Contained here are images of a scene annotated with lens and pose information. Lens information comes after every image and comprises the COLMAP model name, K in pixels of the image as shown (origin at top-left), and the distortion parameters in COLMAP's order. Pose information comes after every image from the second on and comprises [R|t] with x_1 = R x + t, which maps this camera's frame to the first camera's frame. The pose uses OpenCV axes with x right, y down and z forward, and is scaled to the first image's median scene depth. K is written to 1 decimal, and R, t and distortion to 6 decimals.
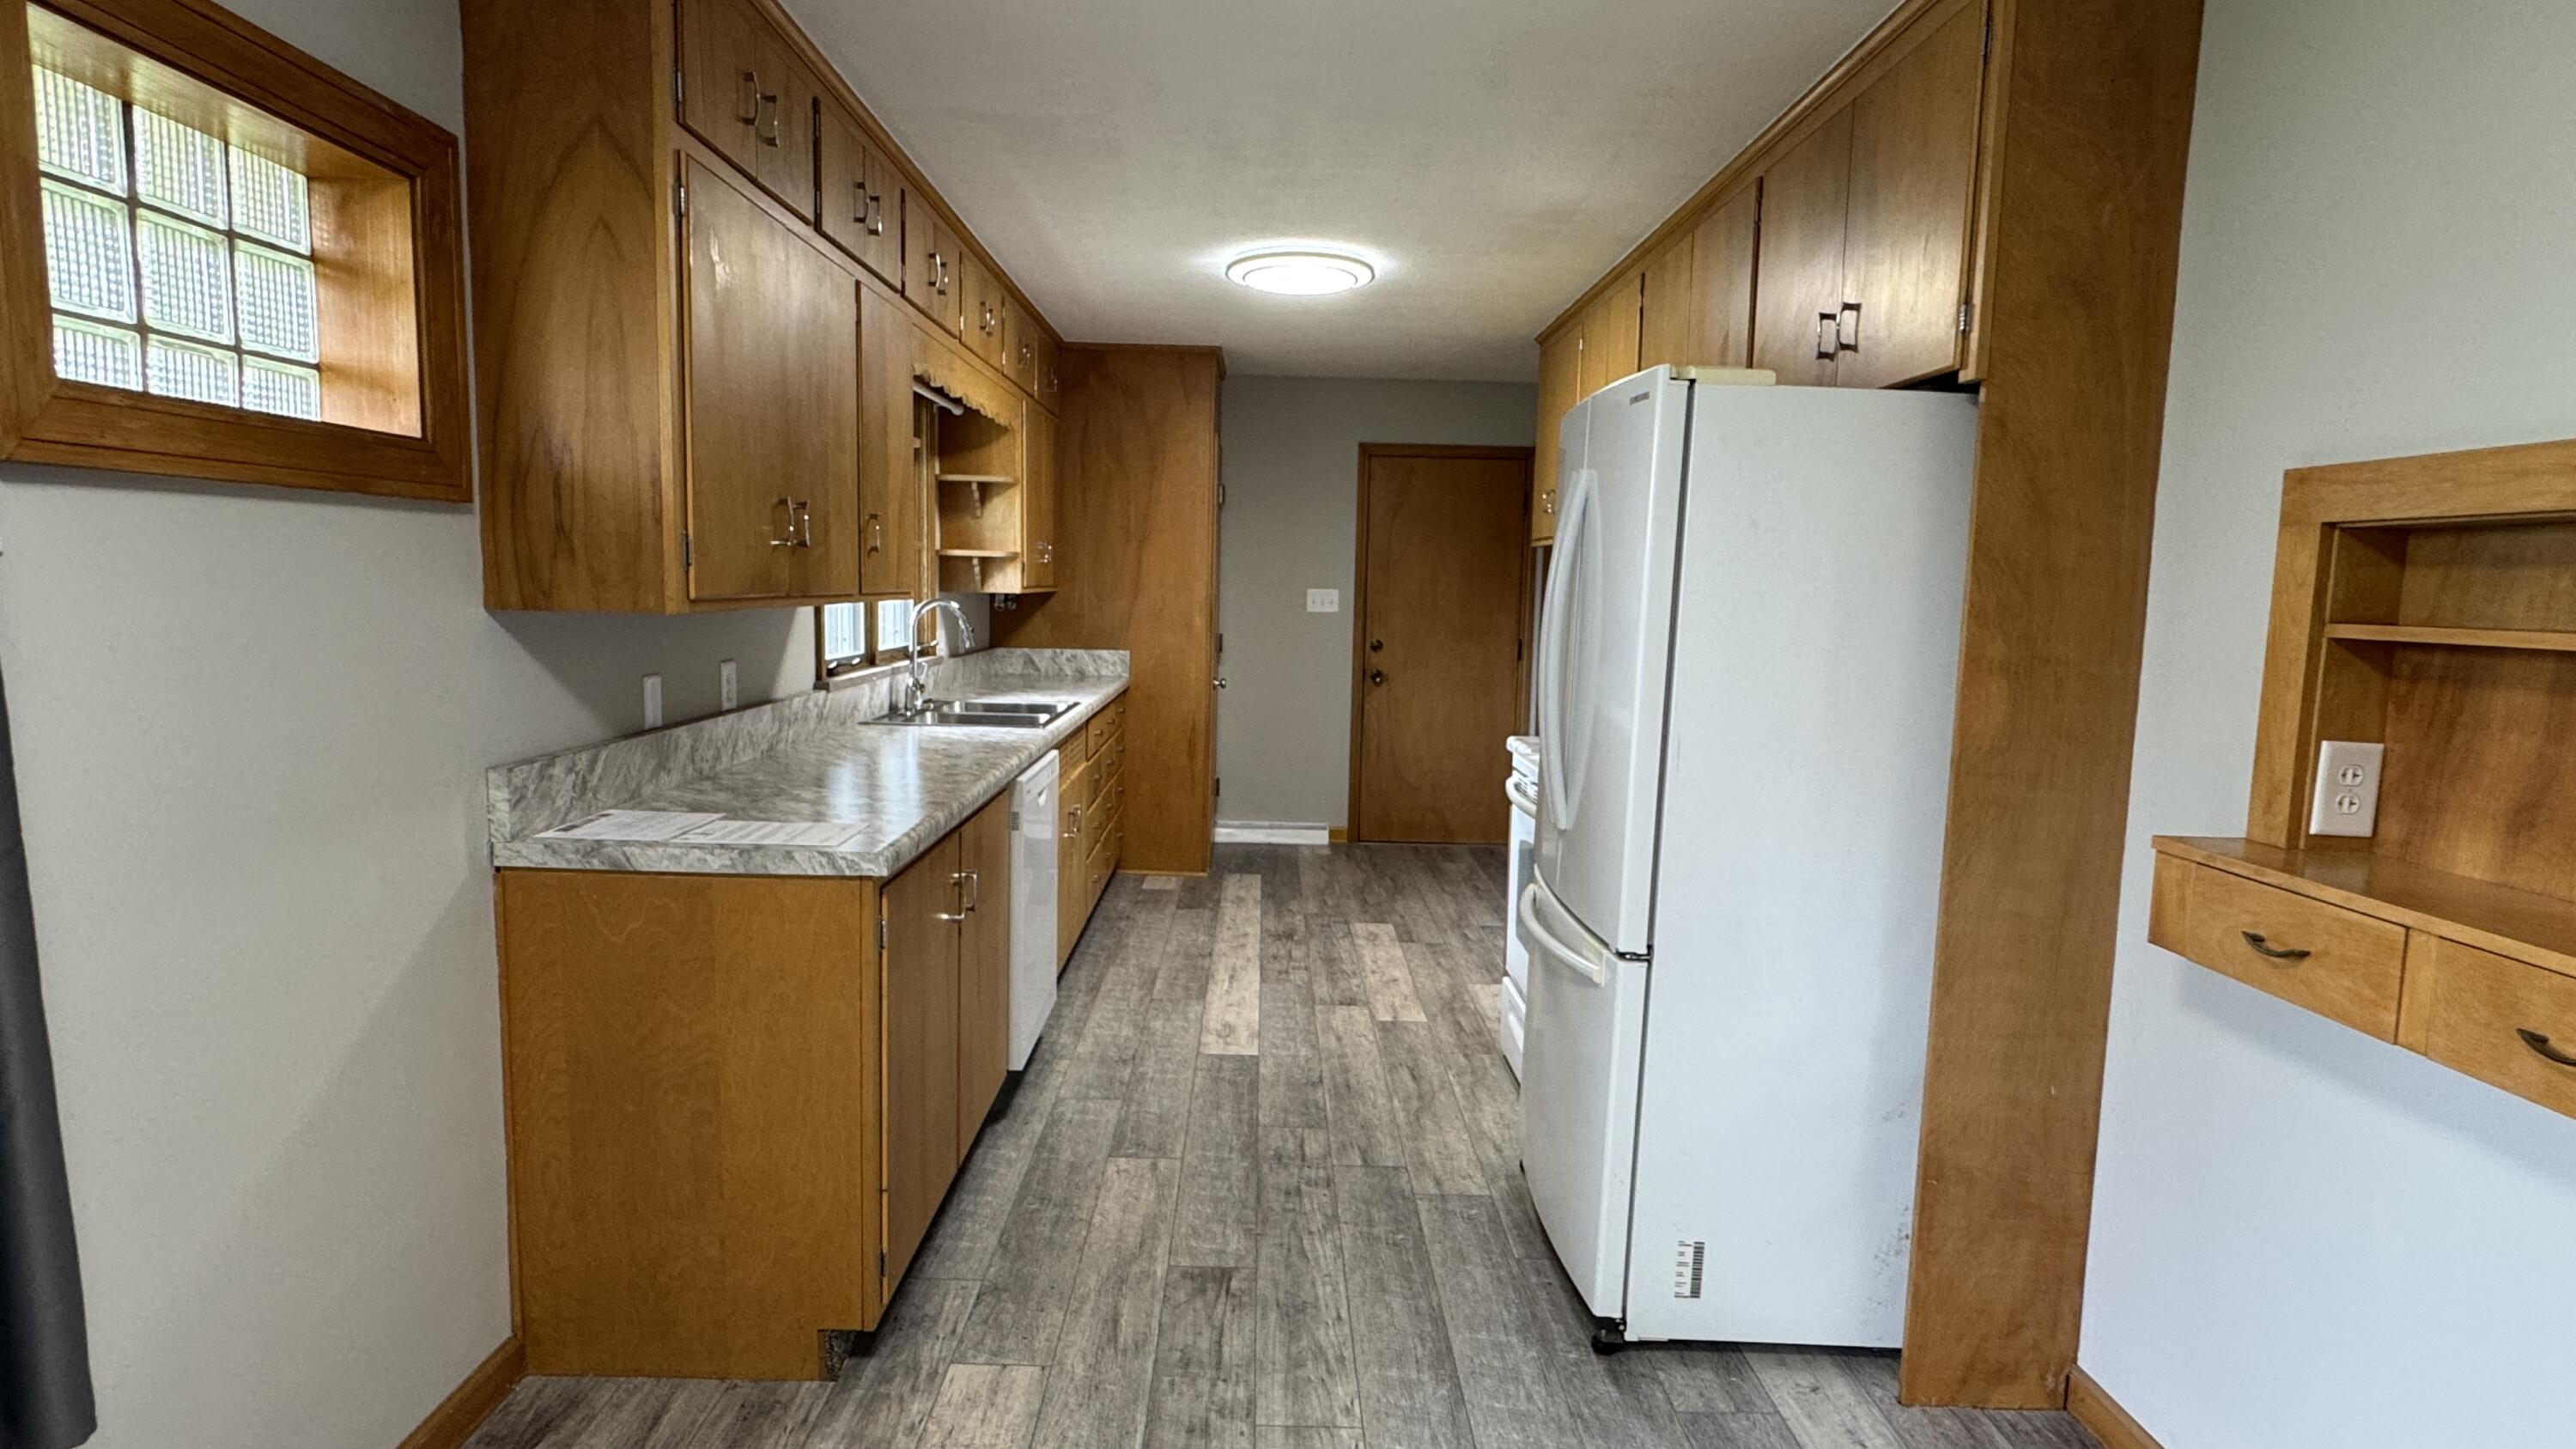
lens RADIAL K [[1346.4, 0, 1283.7], [0, 1346.4, 731.4], [0, 0, 1]] dist [0.004113, 0.000589]
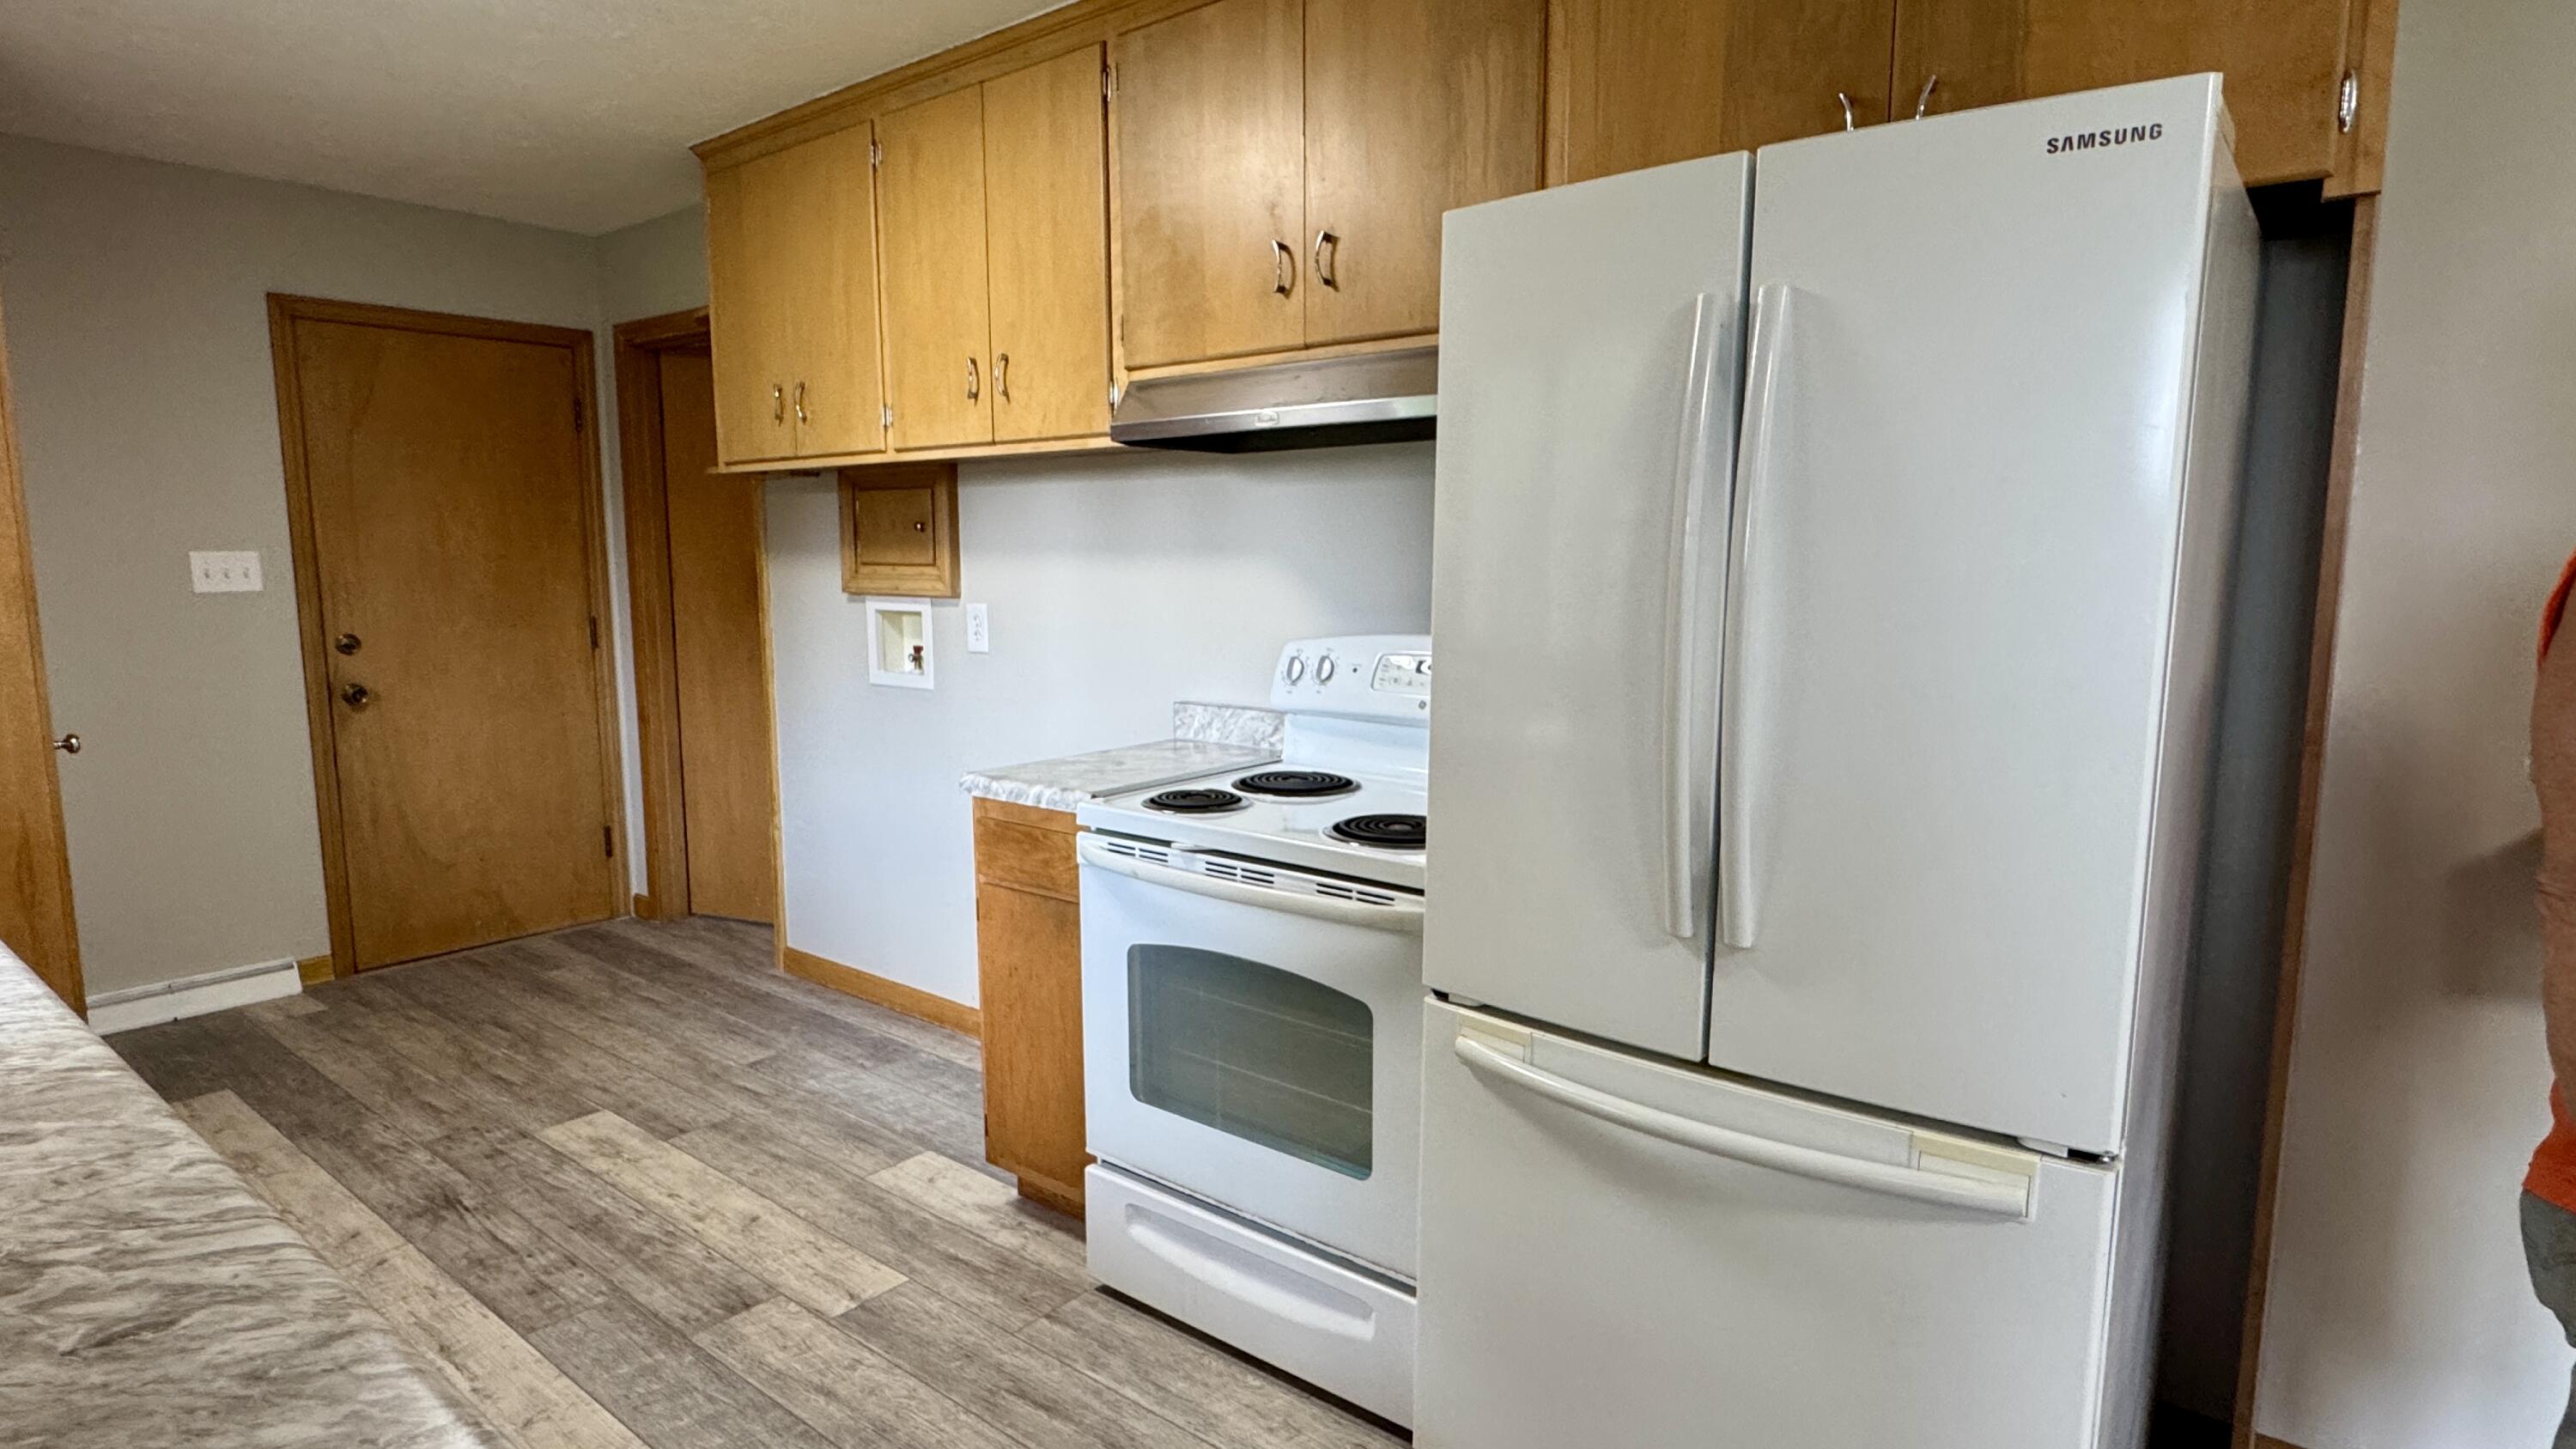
lens RADIAL K [[1346.4, 0, 1291.3], [0, 1346.4, 722.3], [0, 0, 1]] dist [0.004113, 0.000589]
pose [[0.636233, -0.123574, 0.761536, -0.169536], [0.102214, 0.991889, 0.075557, -0.043121], [-0.764696, 0.029768, 0.643703, 0.406102]]
